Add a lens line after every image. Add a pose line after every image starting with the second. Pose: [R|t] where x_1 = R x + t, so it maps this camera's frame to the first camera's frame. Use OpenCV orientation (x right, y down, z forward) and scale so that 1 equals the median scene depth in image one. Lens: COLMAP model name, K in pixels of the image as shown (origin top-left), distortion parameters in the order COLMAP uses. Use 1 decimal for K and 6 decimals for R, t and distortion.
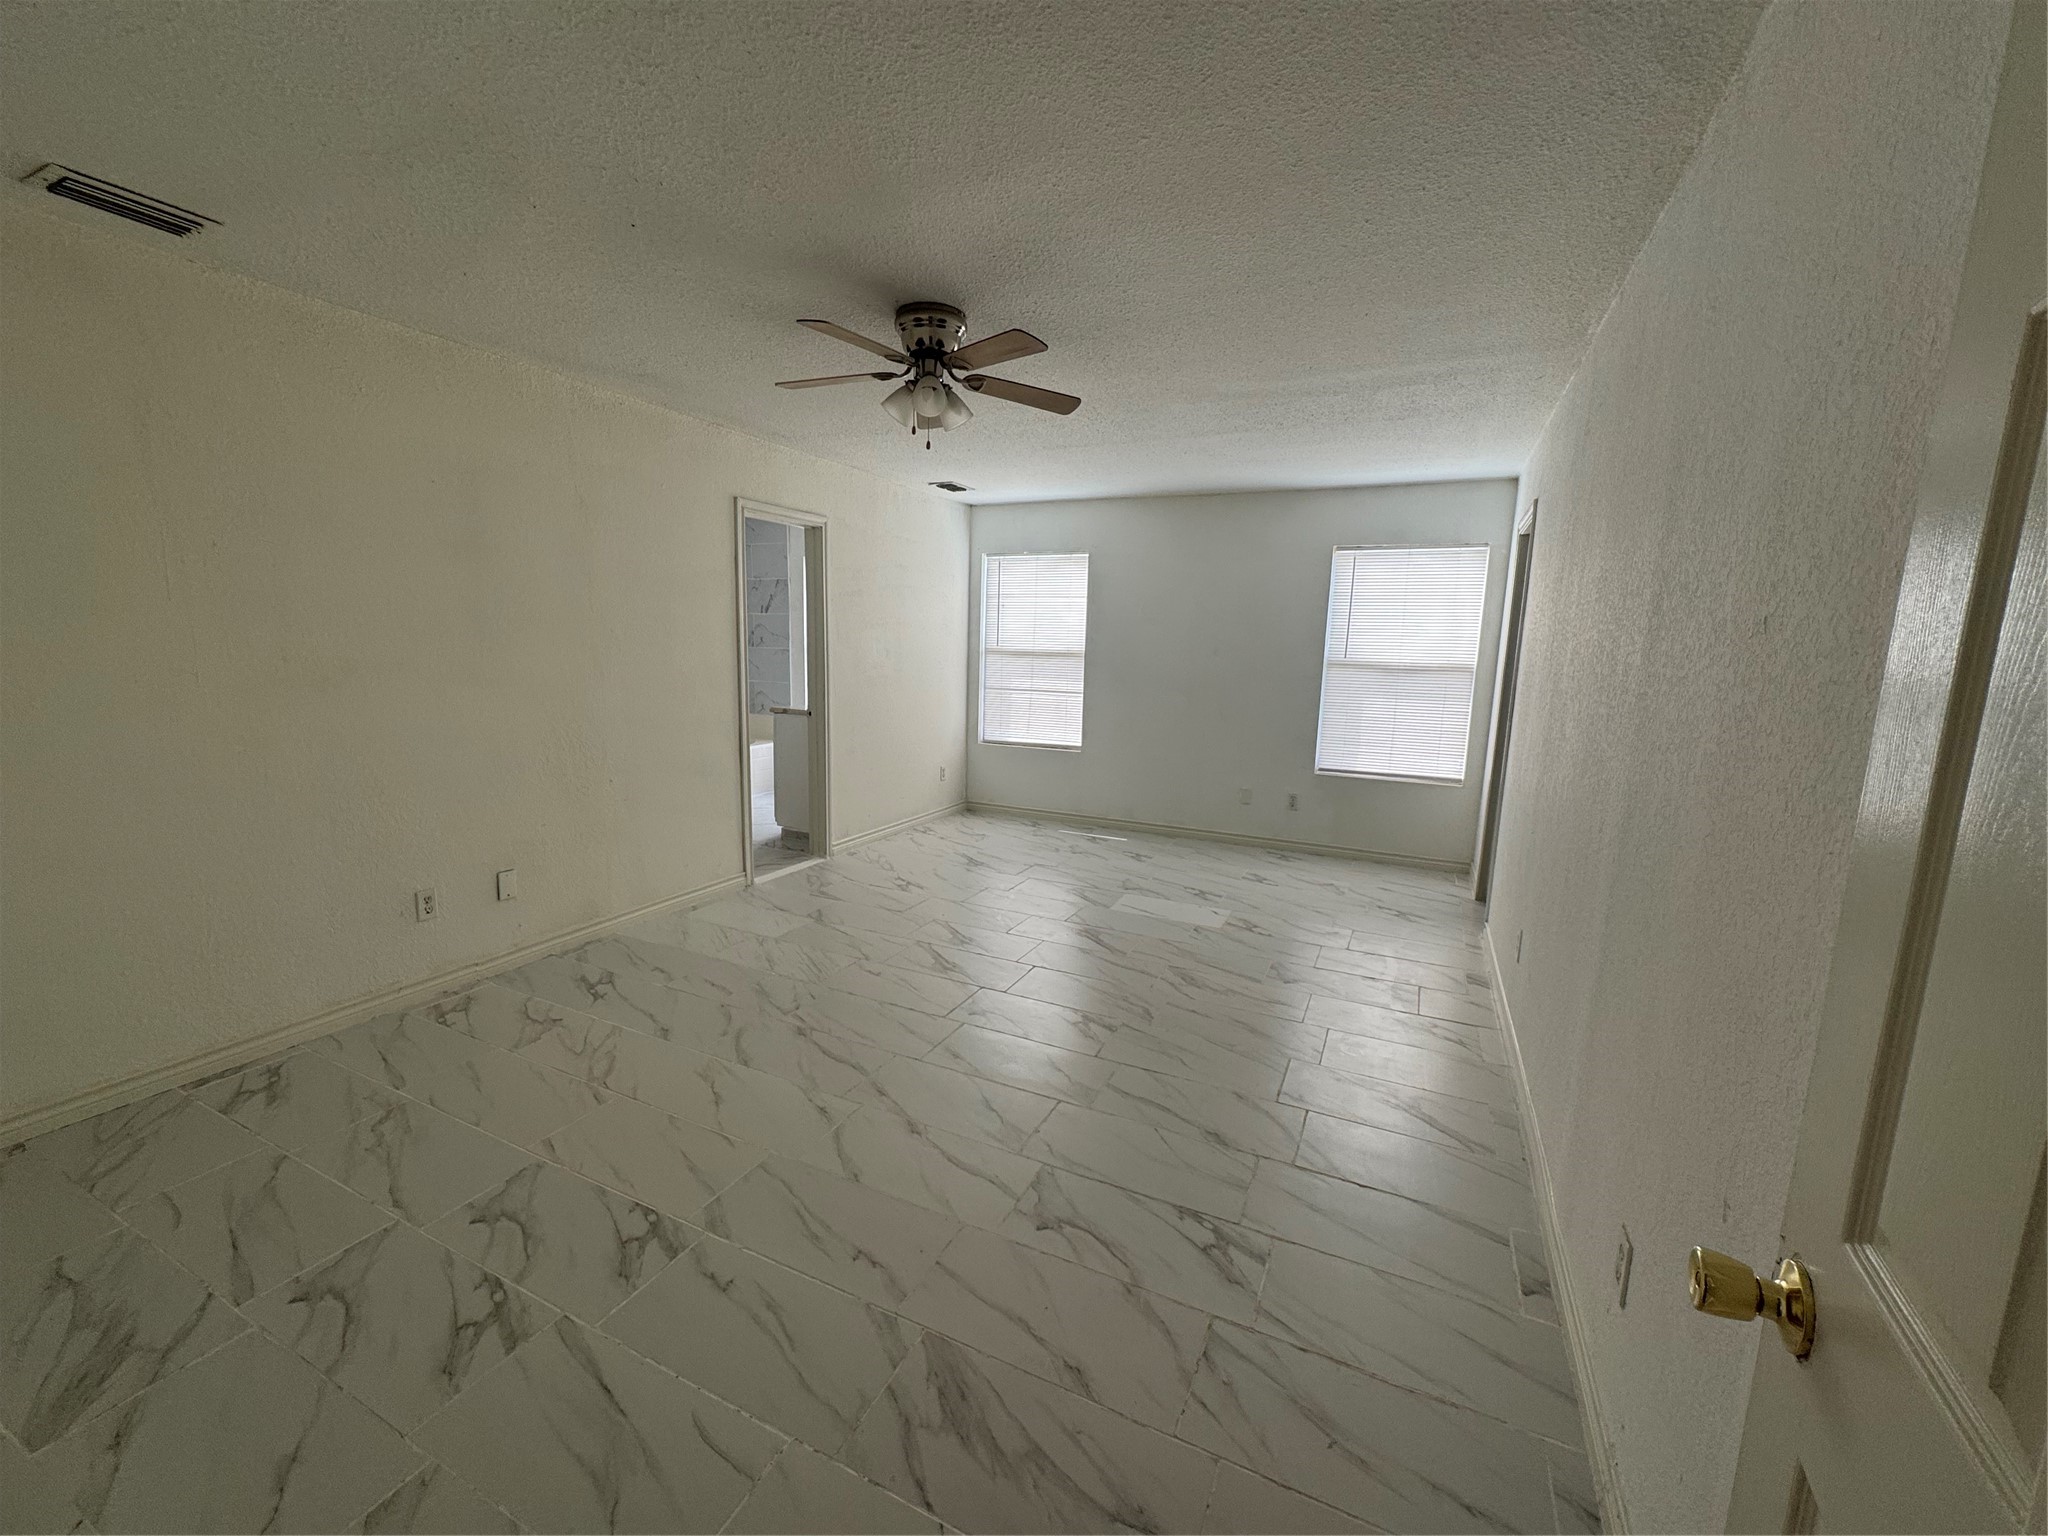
lens RADIAL K [[819.7, 0, 1023.9], [0, 819.7, 773.9], [0, 0, 1]] dist [-0.002361, 0.000426]
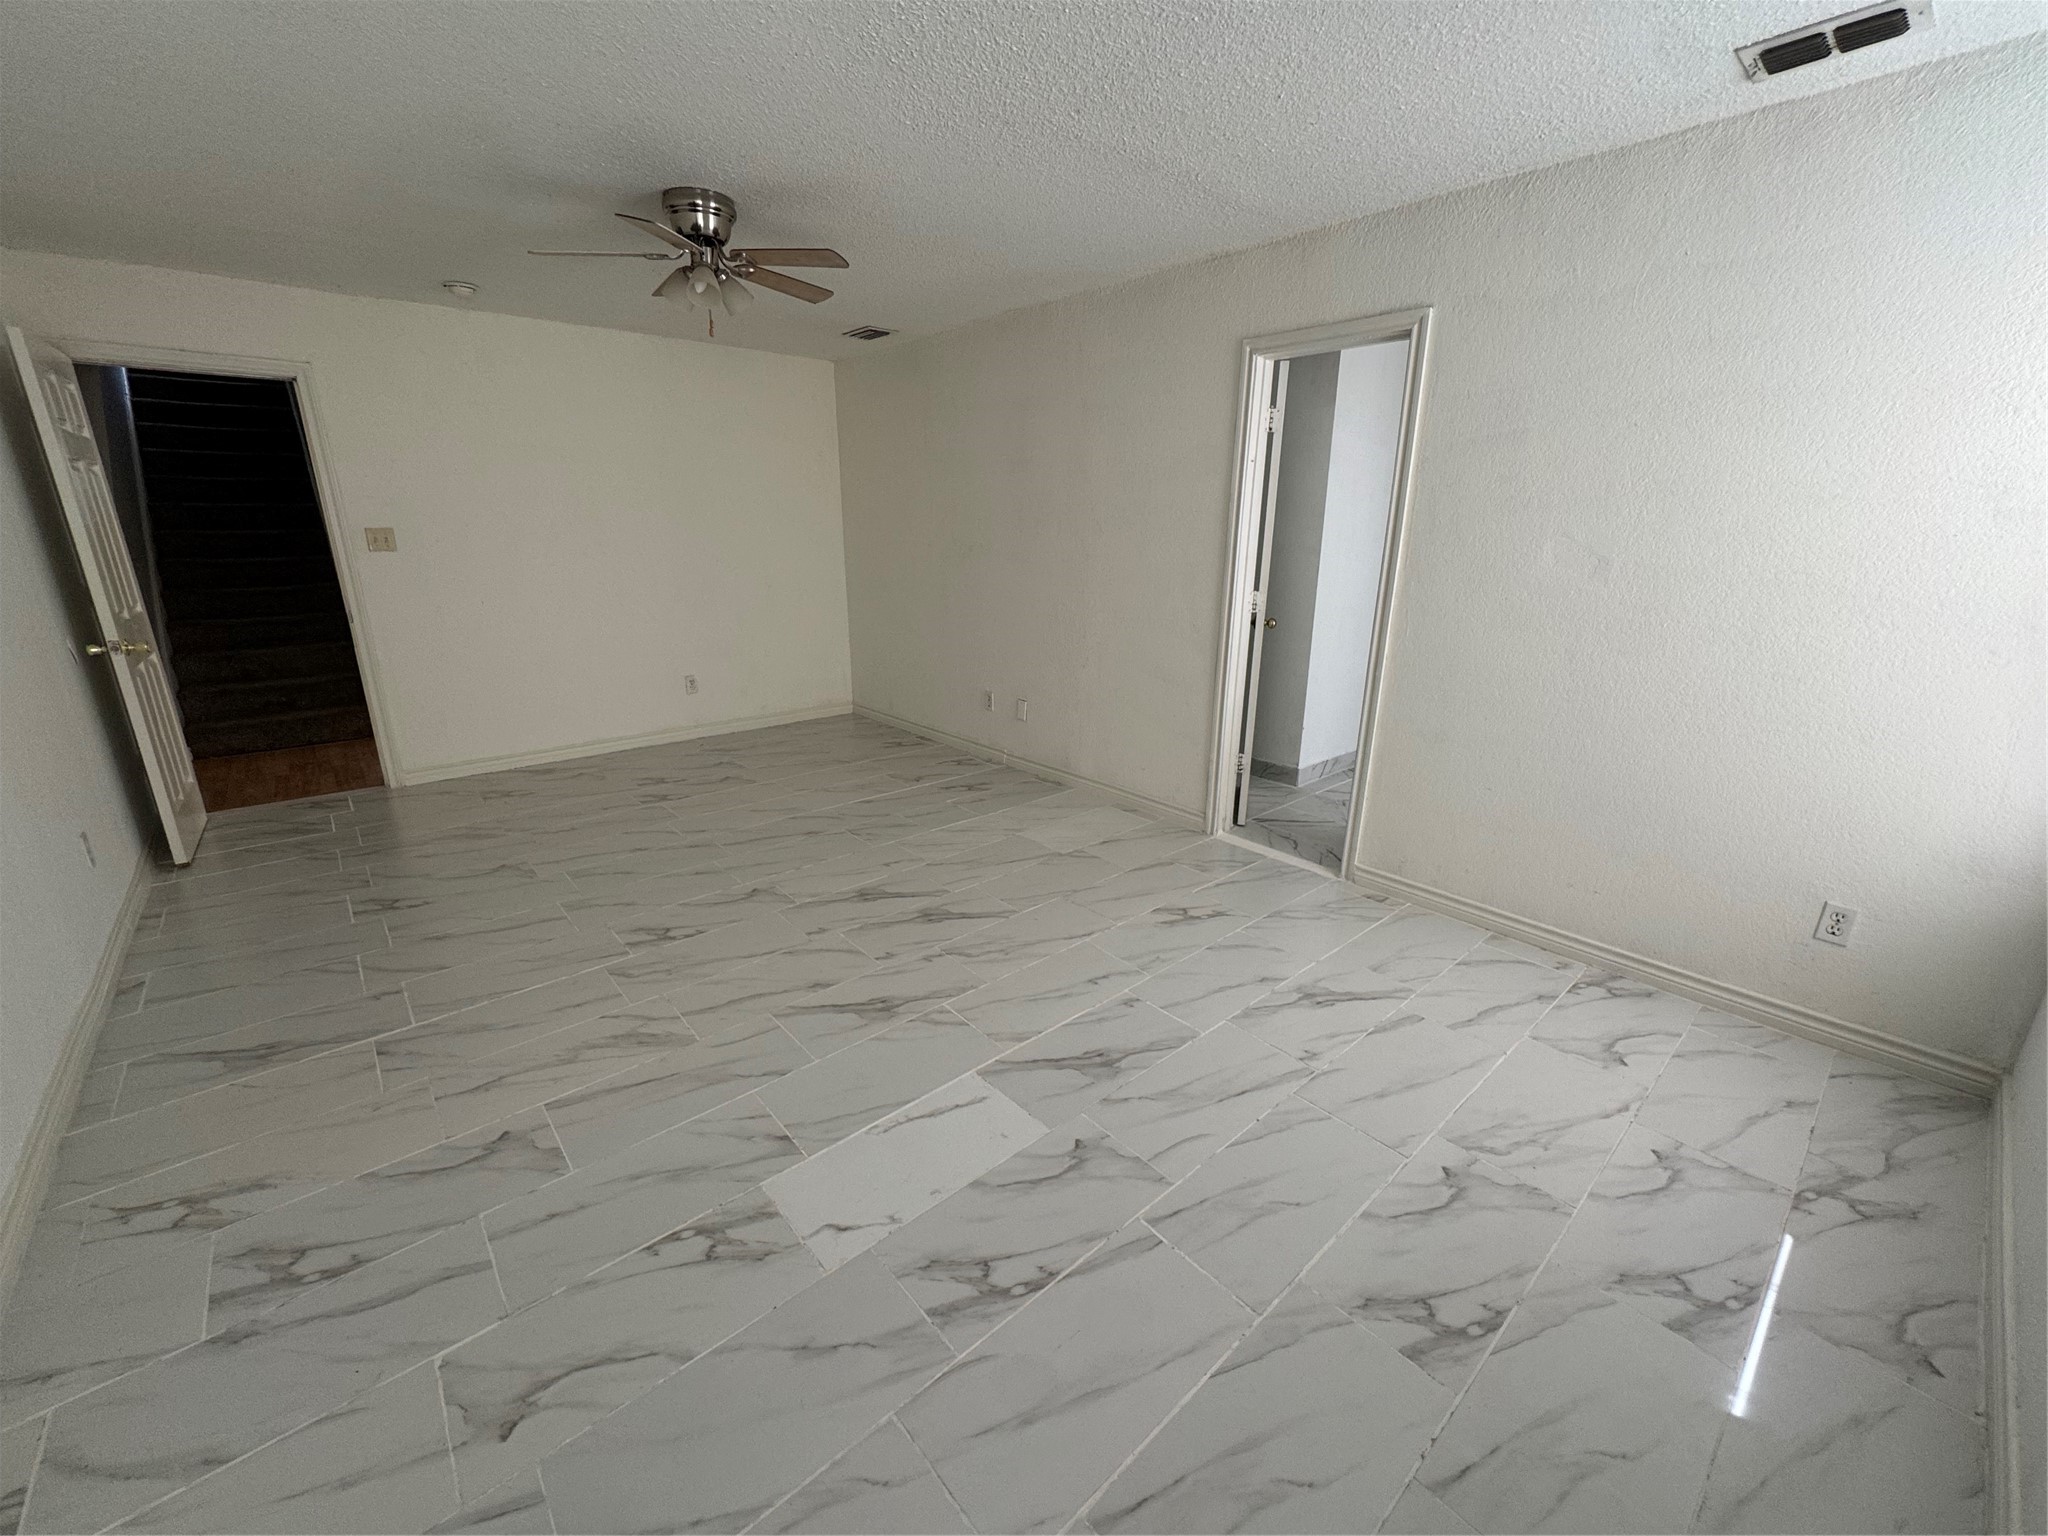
lens RADIAL K [[819.7, 0, 1026.3], [0, 819.7, 768.9], [0, 0, 1]] dist [-0.002361, 0.000426]
pose [[-0.389304, 0.242024, -0.888744, 0.532987], [-0.165077, 0.930910, 0.325817, -0.191348], [0.906196, 0.273553, -0.322454, 1.237907]]
